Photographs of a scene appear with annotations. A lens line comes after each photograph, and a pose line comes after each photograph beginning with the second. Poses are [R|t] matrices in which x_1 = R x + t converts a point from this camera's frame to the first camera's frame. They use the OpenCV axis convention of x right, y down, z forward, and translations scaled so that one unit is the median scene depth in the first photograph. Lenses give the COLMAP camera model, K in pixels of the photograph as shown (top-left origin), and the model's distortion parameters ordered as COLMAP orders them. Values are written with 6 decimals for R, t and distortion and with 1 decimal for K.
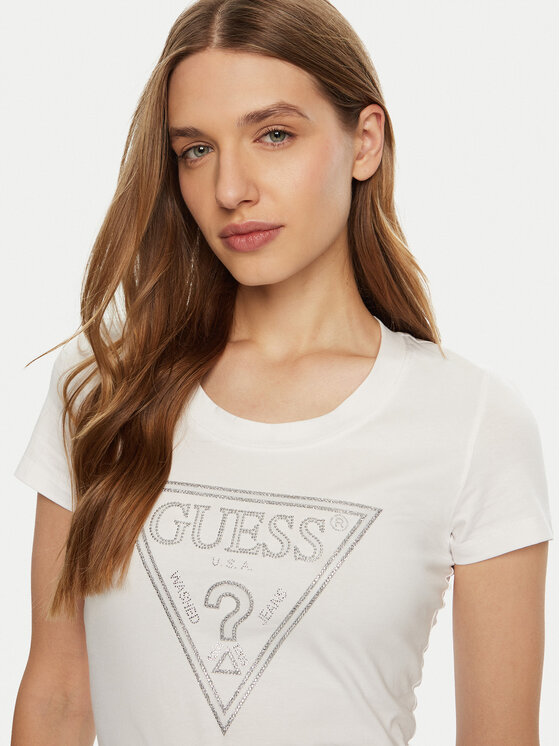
lens RADIAL K [[838.1, 0, 280.0], [0, 838.1, 373.0], [0, 0, 1]] dist [-0.086778, -0.010900]
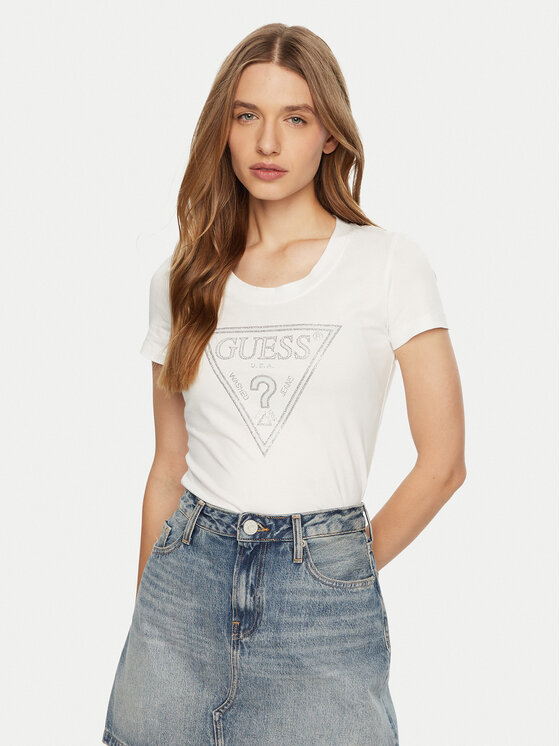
lens RADIAL K [[838.1, 0, 280.0], [0, 838.1, 373.0], [0, 0, 1]] dist [-0.086778, -0.010900]
pose [[0.985116, -0.117430, -0.125522, 0.206721], [0.132810, 0.983587, 0.122135, 0.026802], [0.109120, -0.136988, 0.984544, -0.789354]]
